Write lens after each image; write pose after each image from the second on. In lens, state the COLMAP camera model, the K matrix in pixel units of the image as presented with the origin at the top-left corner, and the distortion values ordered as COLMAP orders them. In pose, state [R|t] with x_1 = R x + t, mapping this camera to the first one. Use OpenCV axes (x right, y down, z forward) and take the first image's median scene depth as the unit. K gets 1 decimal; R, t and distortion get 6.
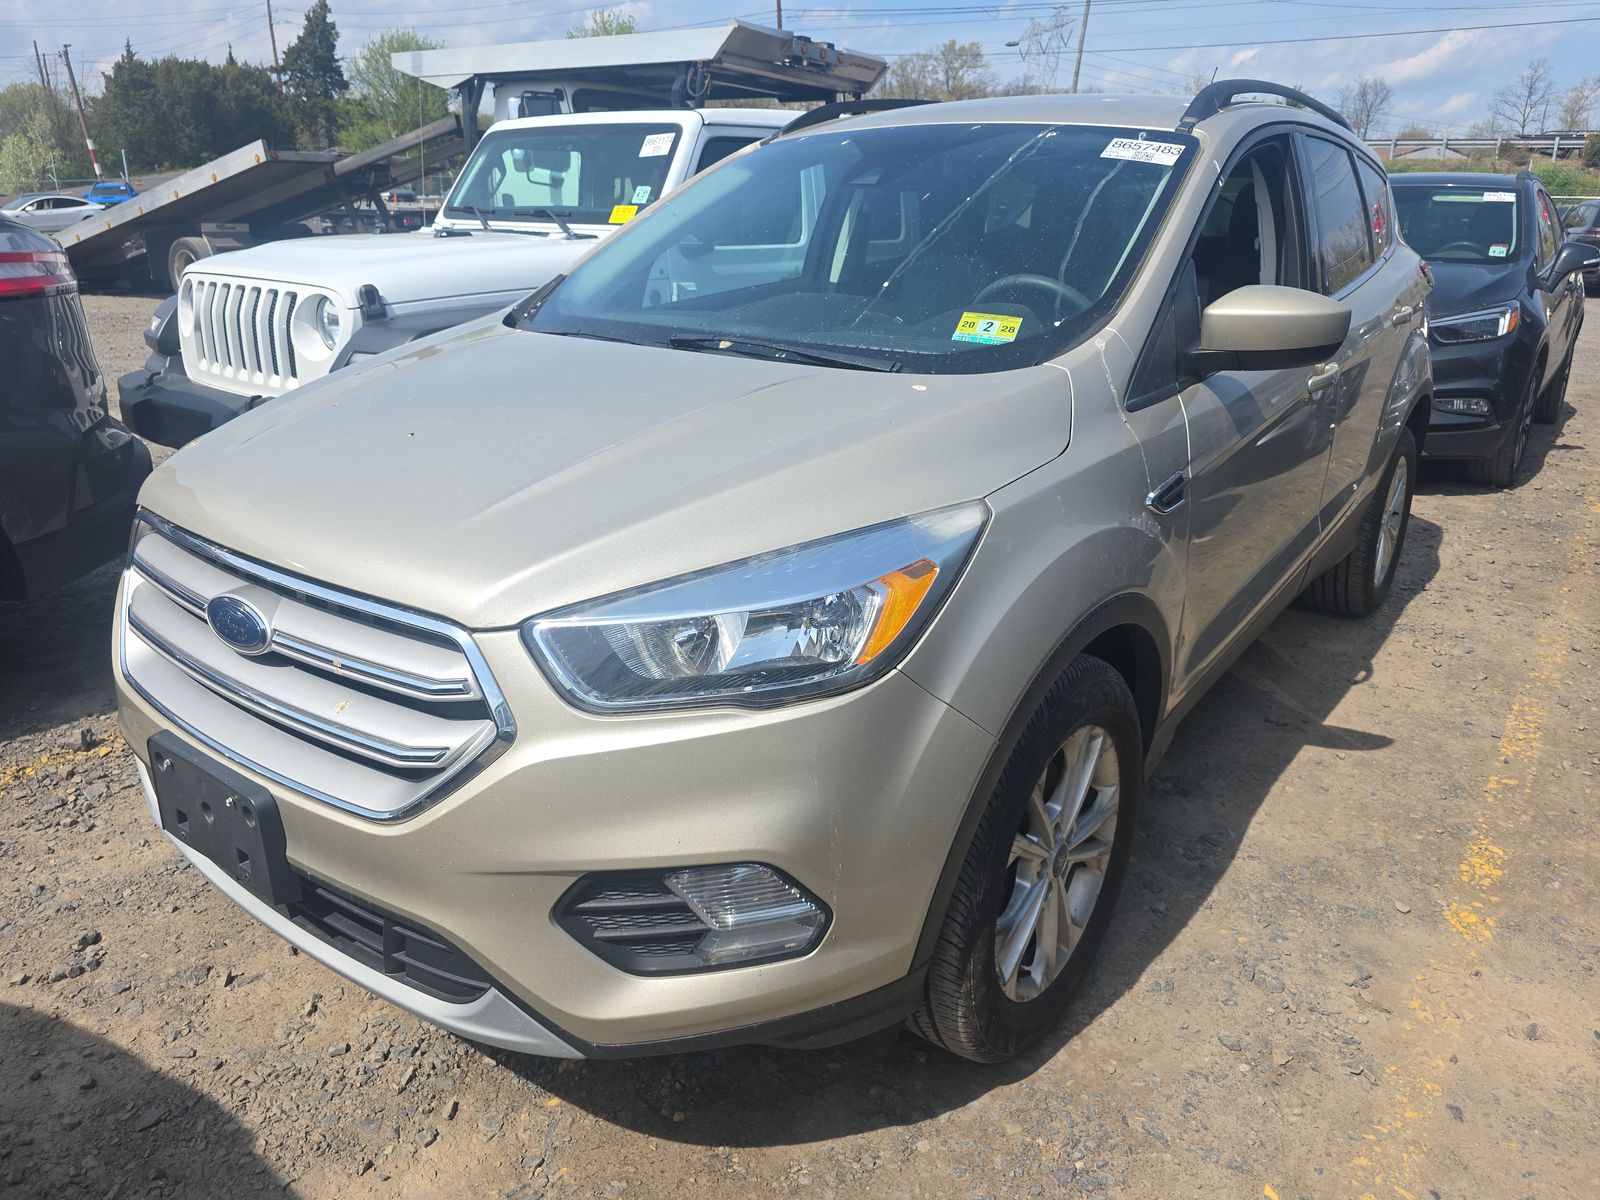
lens RADIAL K [[1103.2, 0, 808.6], [0, 1103.2, 595.7], [0, 0, 1]] dist [0.035653, -0.031695]
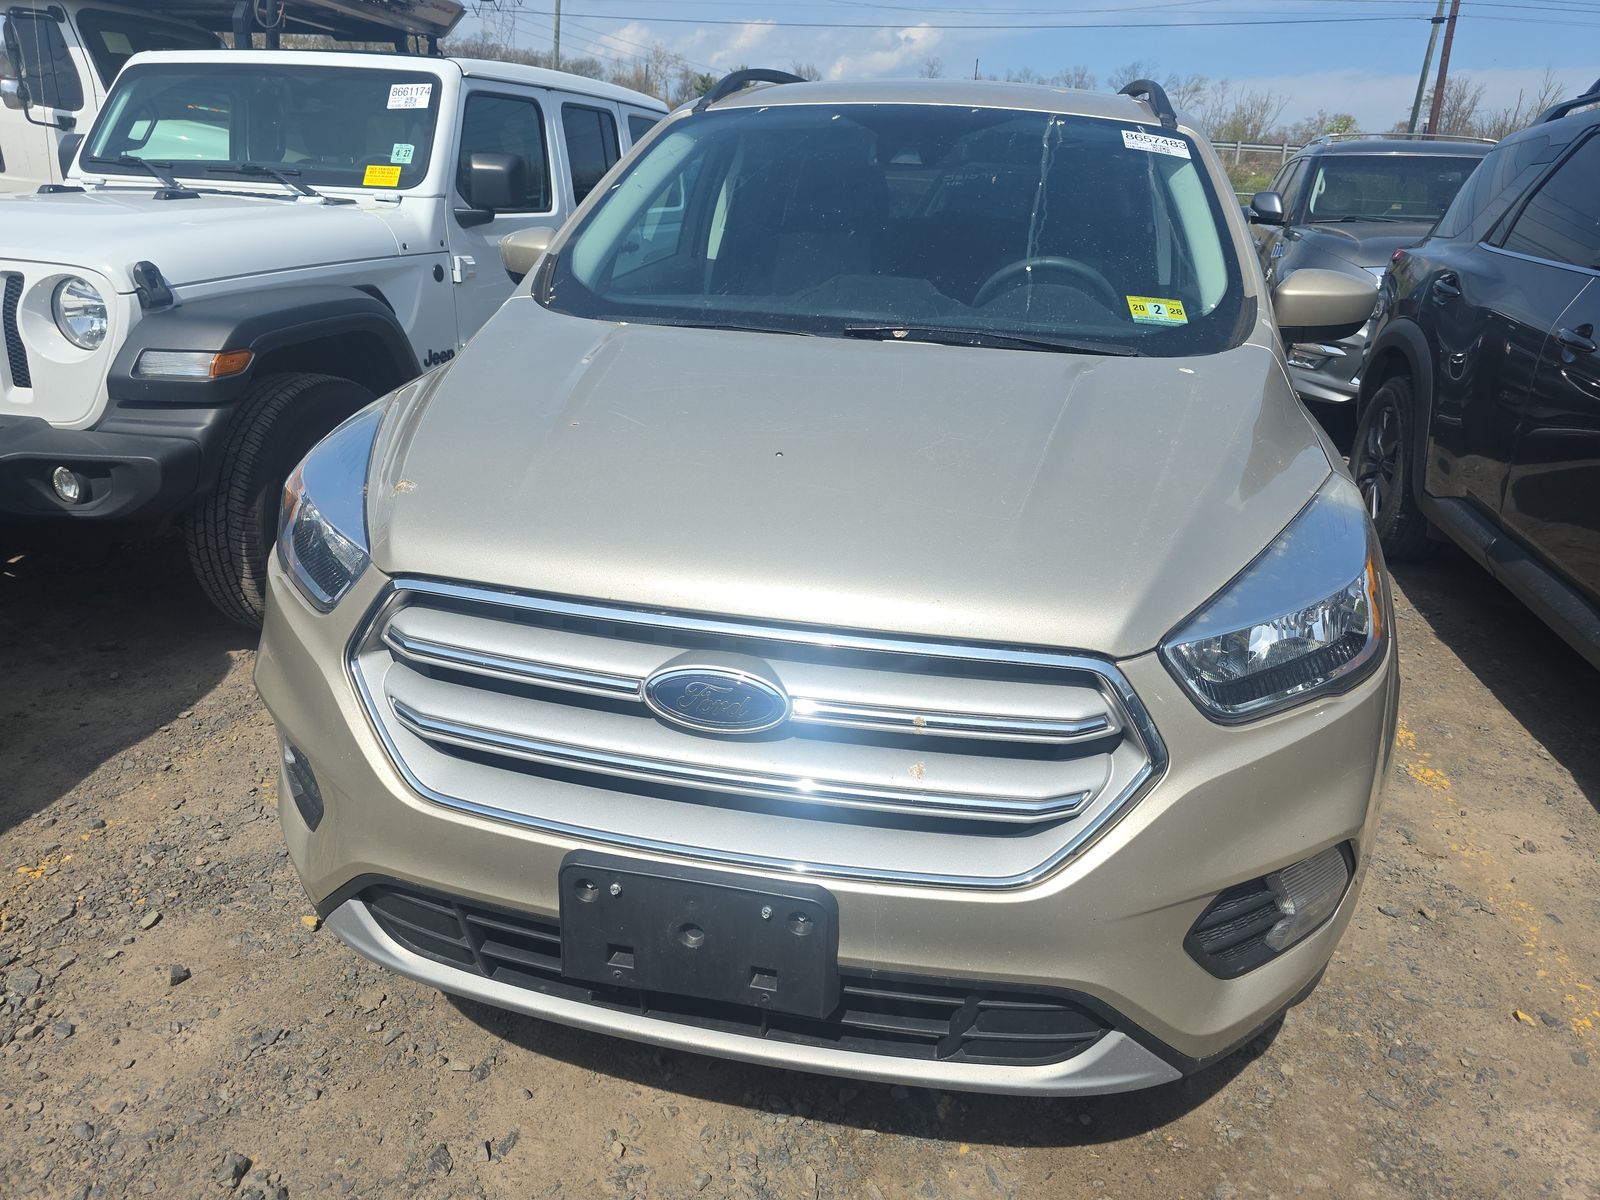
lens RADIAL K [[1103.2, 0, 801.4], [0, 1103.2, 594.5], [0, 0, 1]] dist [0.035653, -0.031695]
pose [[0.895850, -0.128313, 0.425427, -0.464498], [0.116560, 0.991733, 0.053668, -0.051363], [-0.428796, 0.001509, 0.903400, 0.139368]]
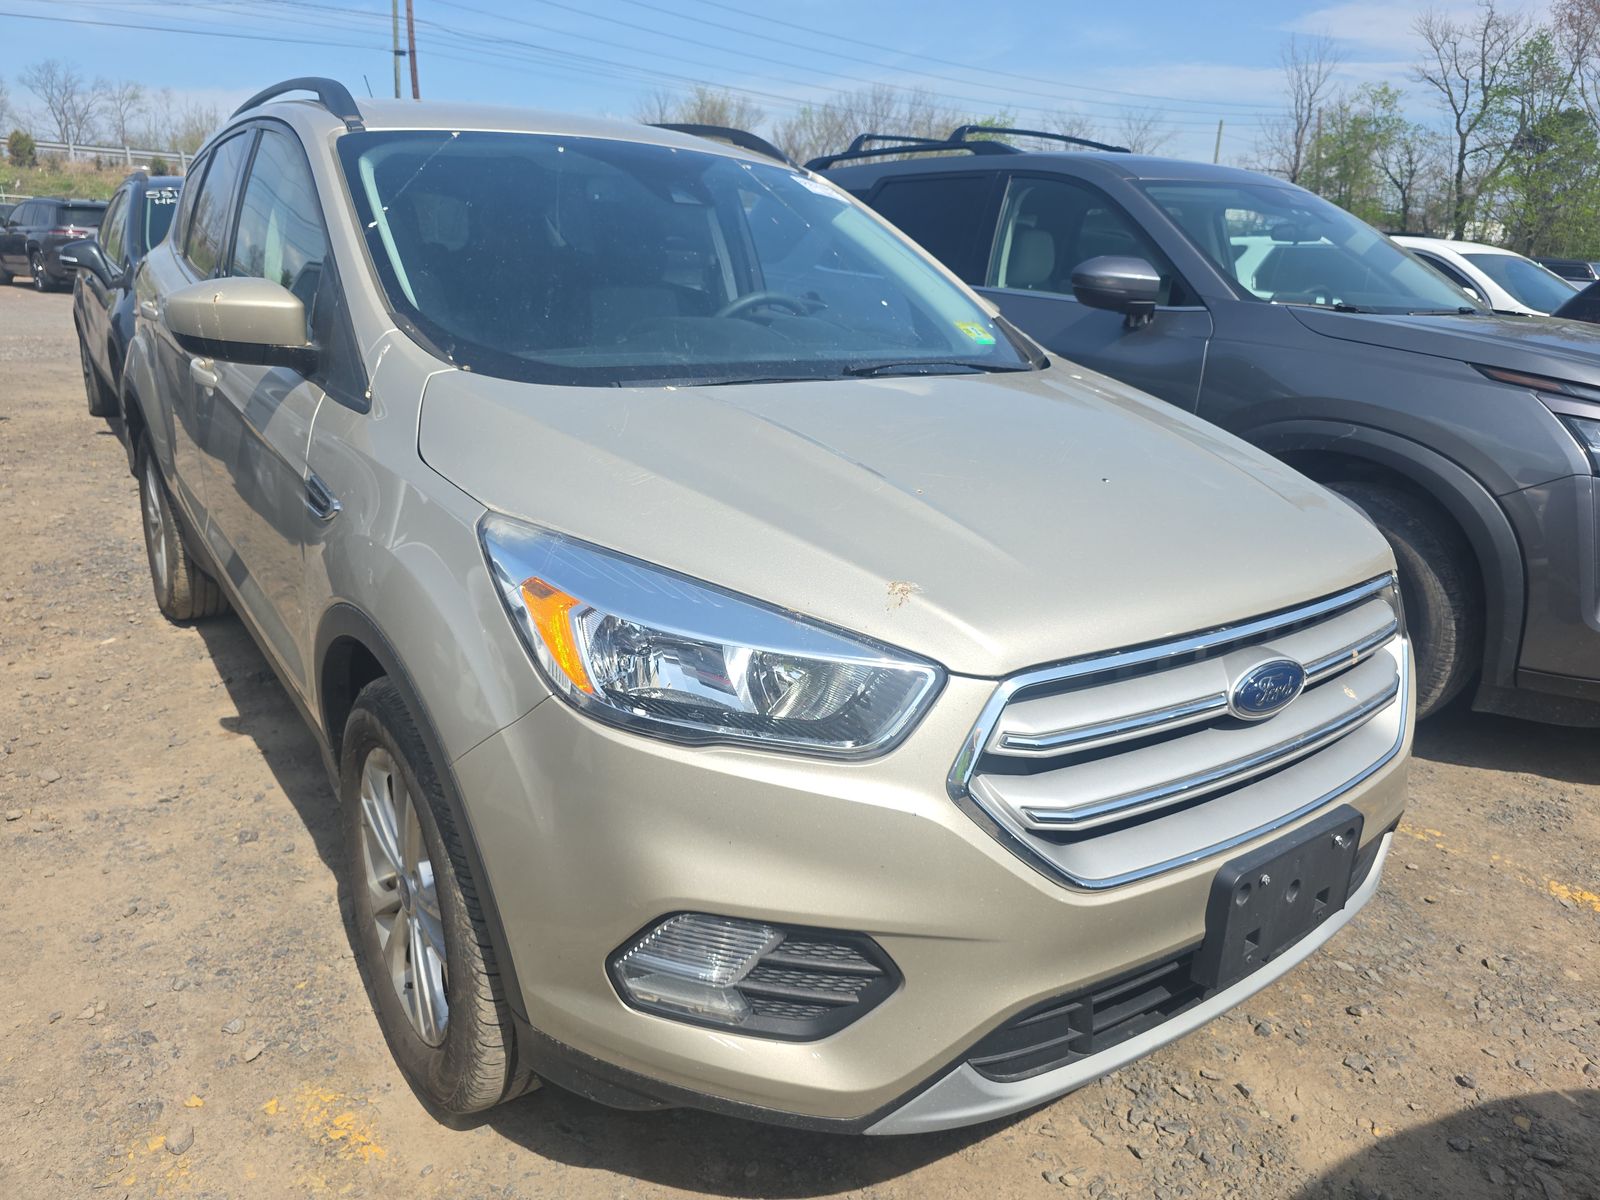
lens RADIAL K [[1103.2, 0, 805.4], [0, 1103.2, 603.7], [0, 0, 1]] dist [0.035653, -0.031695]
pose [[0.265461, -0.295435, 0.917741, -0.856003], [0.285267, 0.933340, 0.217941, -0.209921], [-0.920952, 0.203946, 0.332043, 0.606970]]
